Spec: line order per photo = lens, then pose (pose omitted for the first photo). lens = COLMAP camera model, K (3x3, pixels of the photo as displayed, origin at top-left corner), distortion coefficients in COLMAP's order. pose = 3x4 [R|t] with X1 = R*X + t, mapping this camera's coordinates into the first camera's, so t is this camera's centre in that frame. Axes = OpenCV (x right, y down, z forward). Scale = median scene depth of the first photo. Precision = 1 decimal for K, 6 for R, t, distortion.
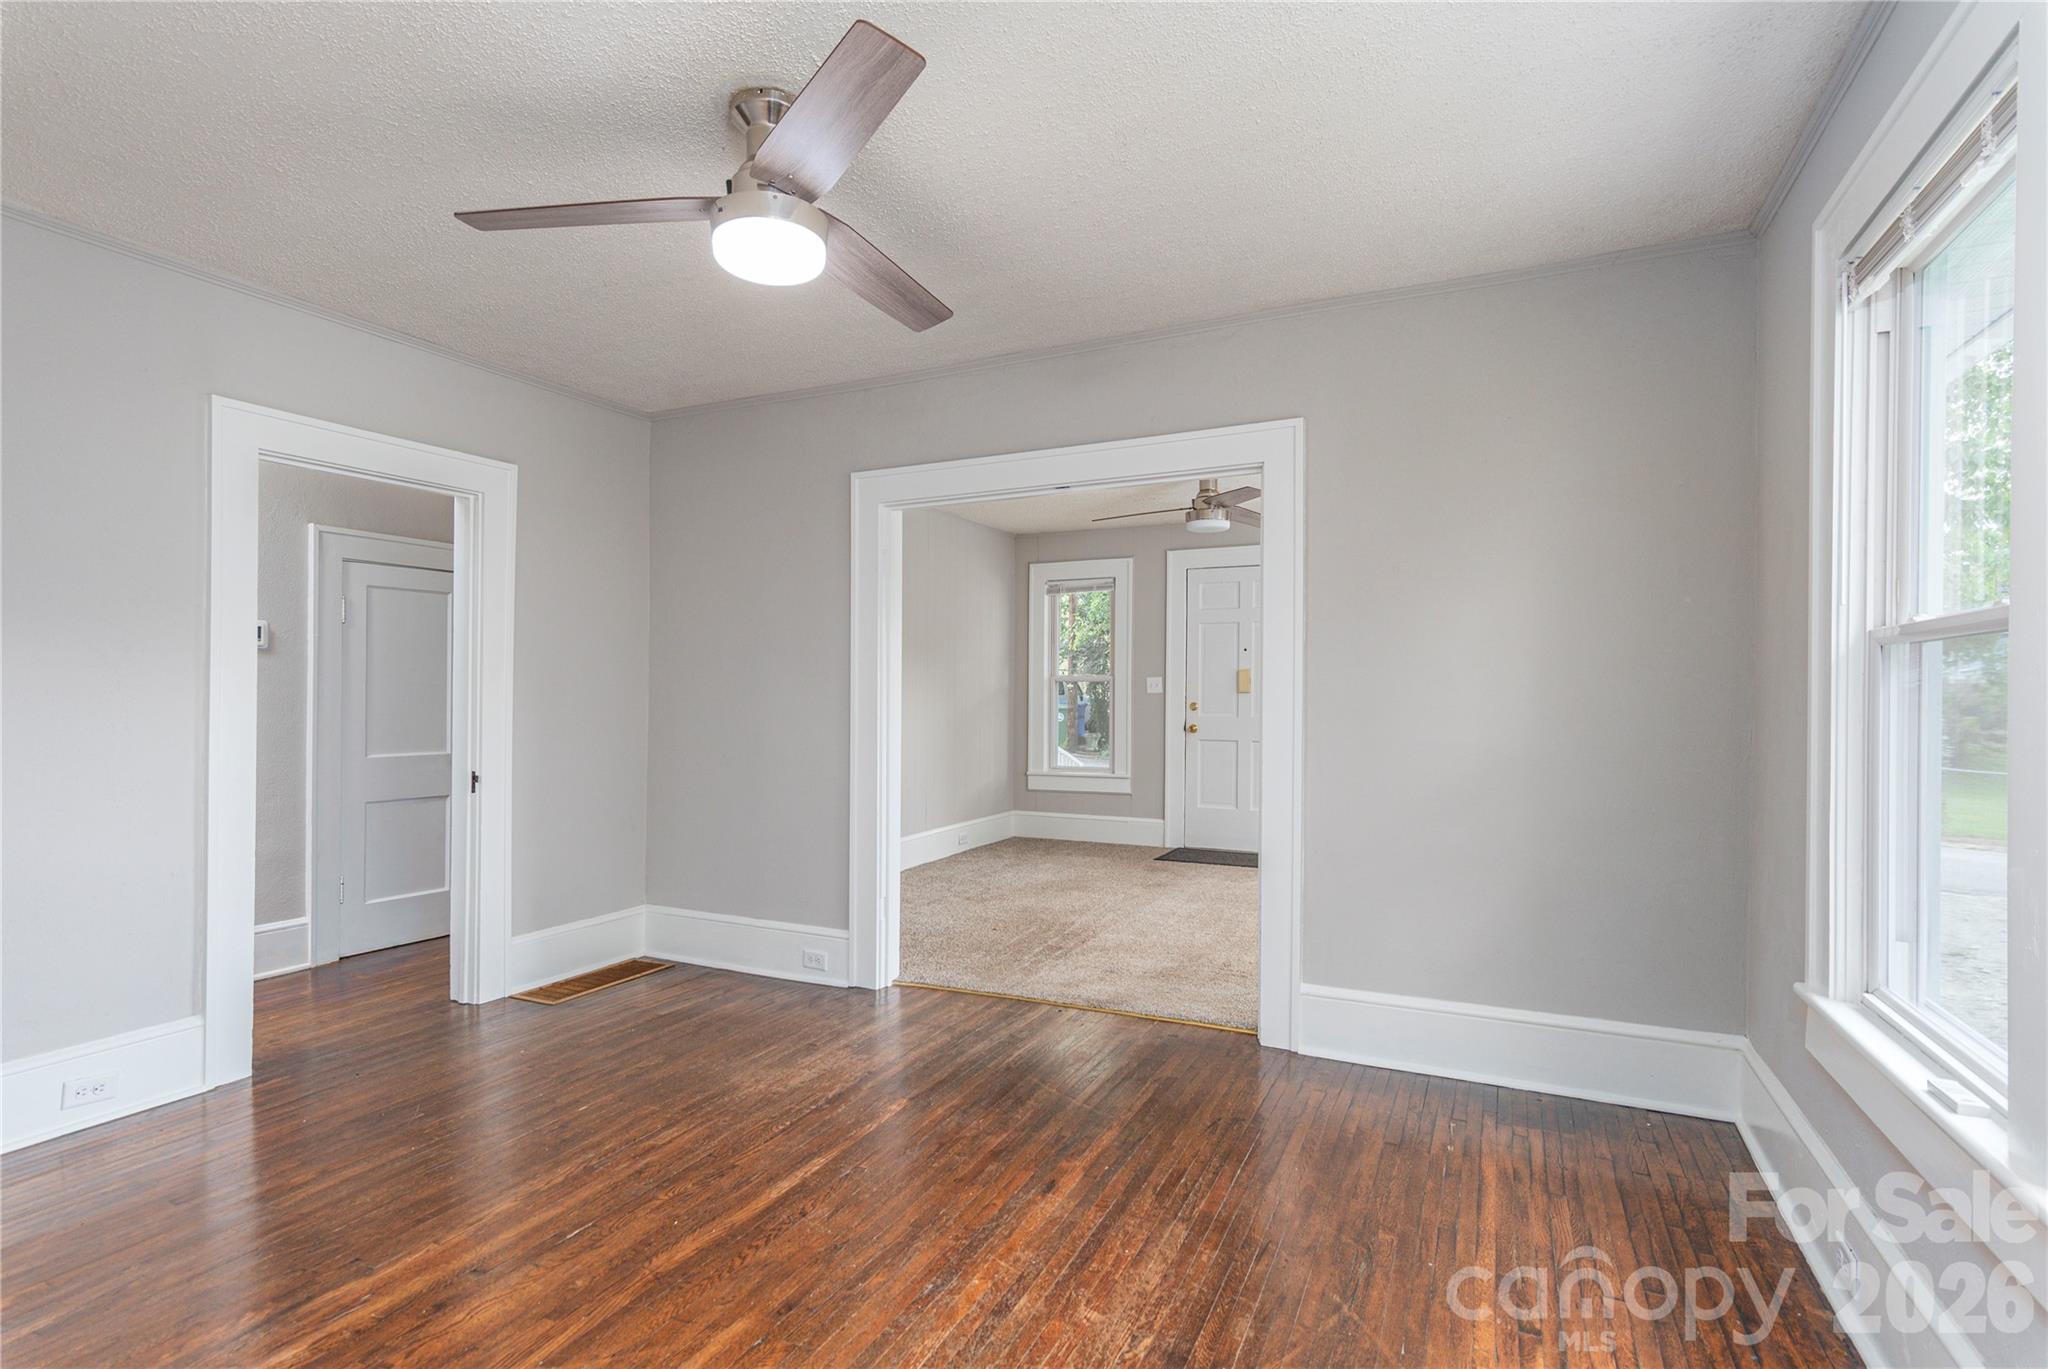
lens RADIAL K [[1004.5, 0, 1022.0], [0, 1004.5, 688.4], [0, 0, 1]] dist [0.000775, 0.000711]
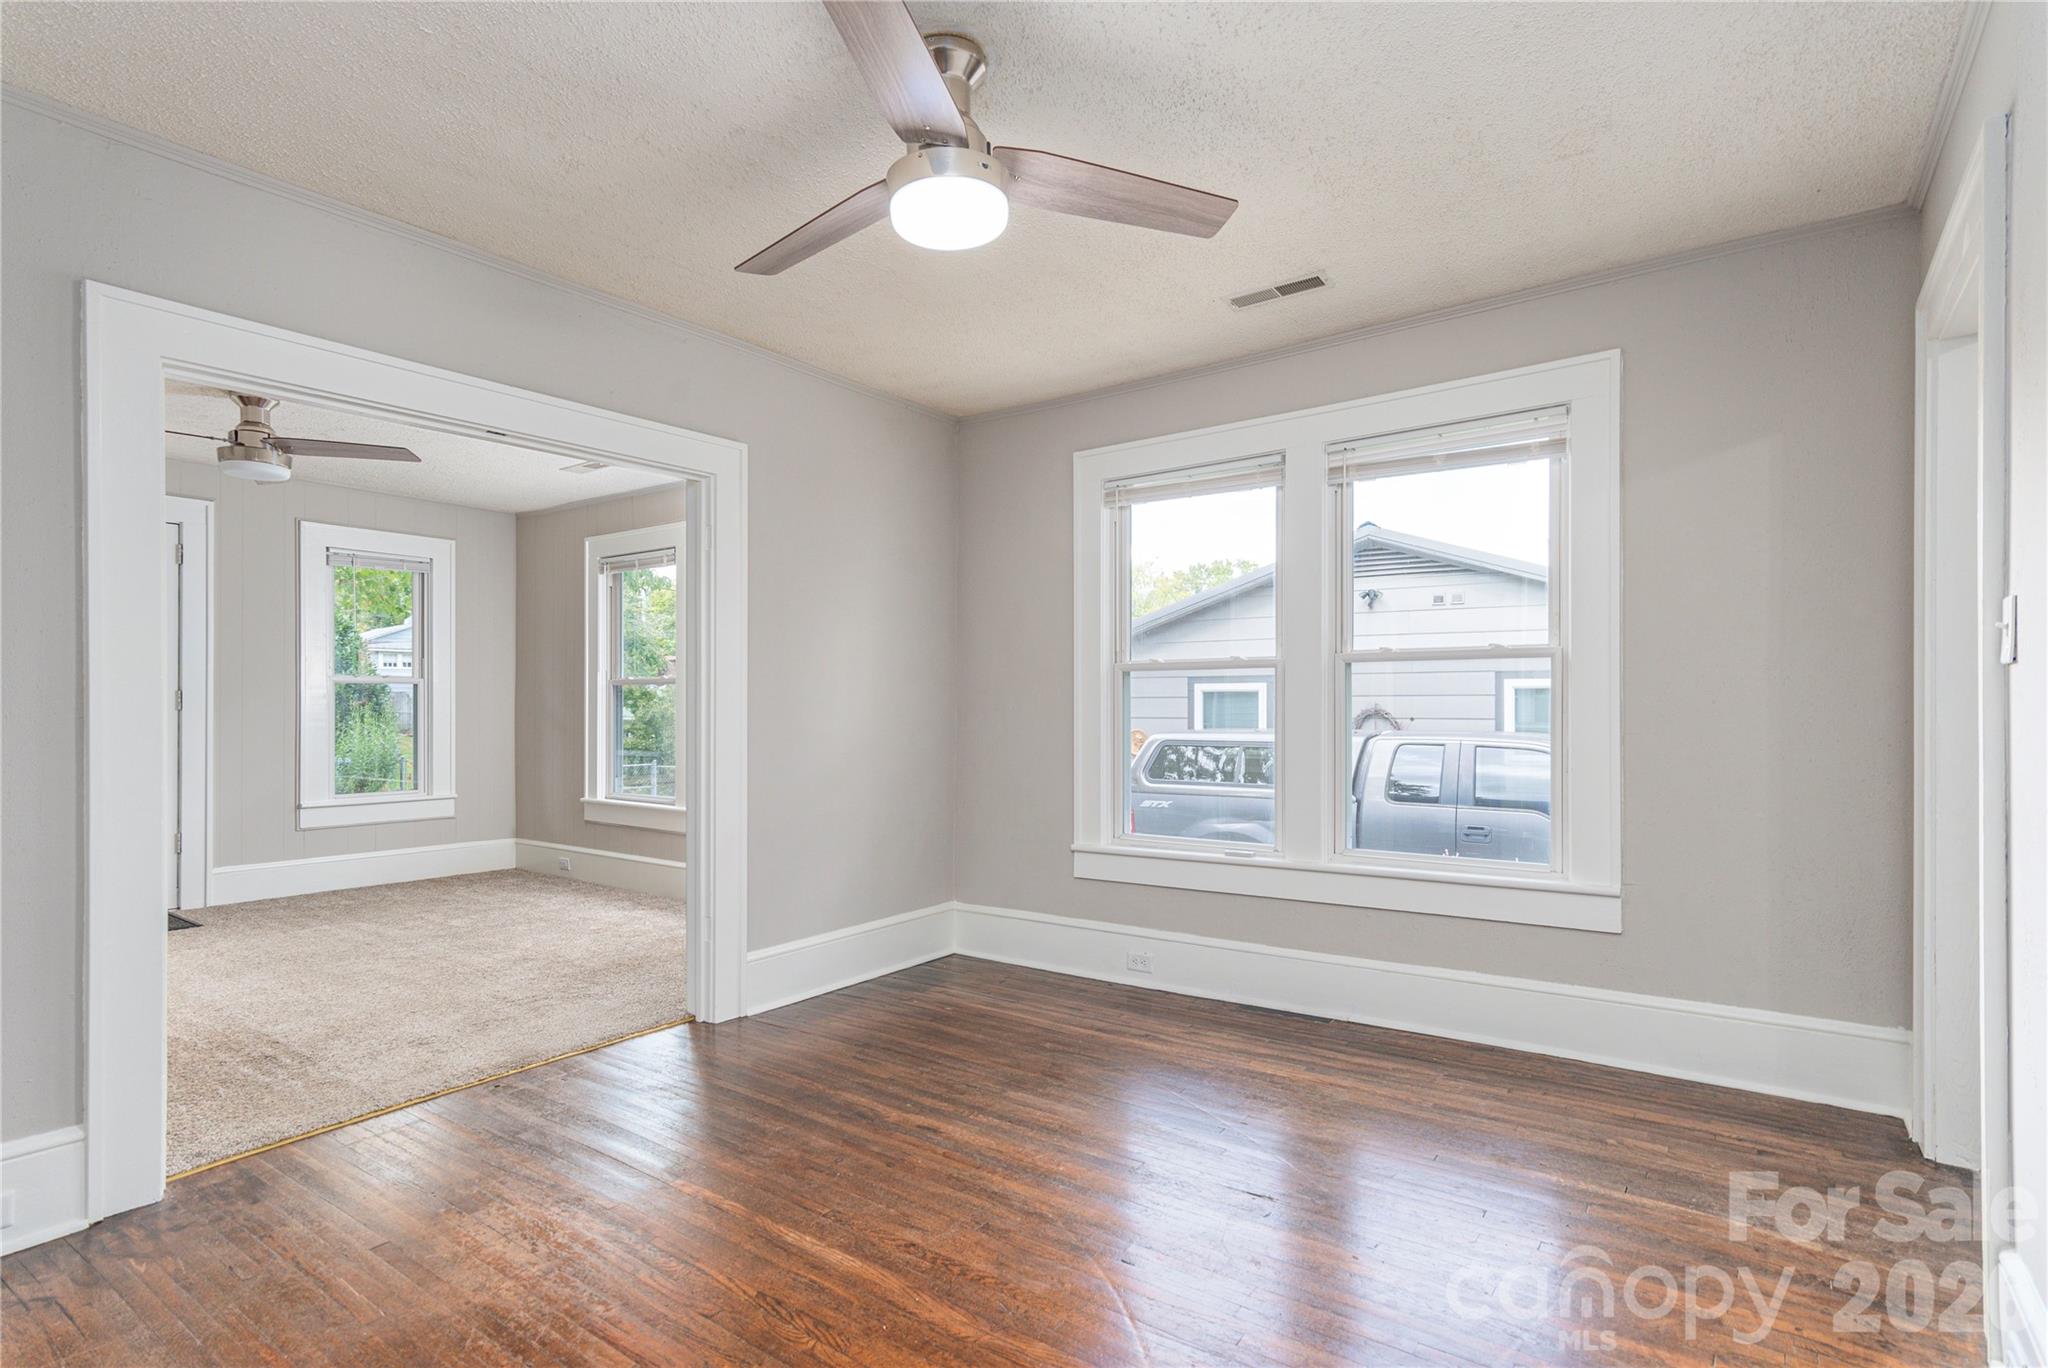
lens RADIAL K [[1004.5, 0, 1019.8], [0, 1004.5, 696.7], [0, 0, 1]] dist [0.000775, 0.000711]
pose [[0.194198, -0.001967, 0.980960, -0.990648], [-0.004020, 0.999988, 0.002801, 0.004697], [-0.980954, -0.004487, 0.194188, 0.633812]]
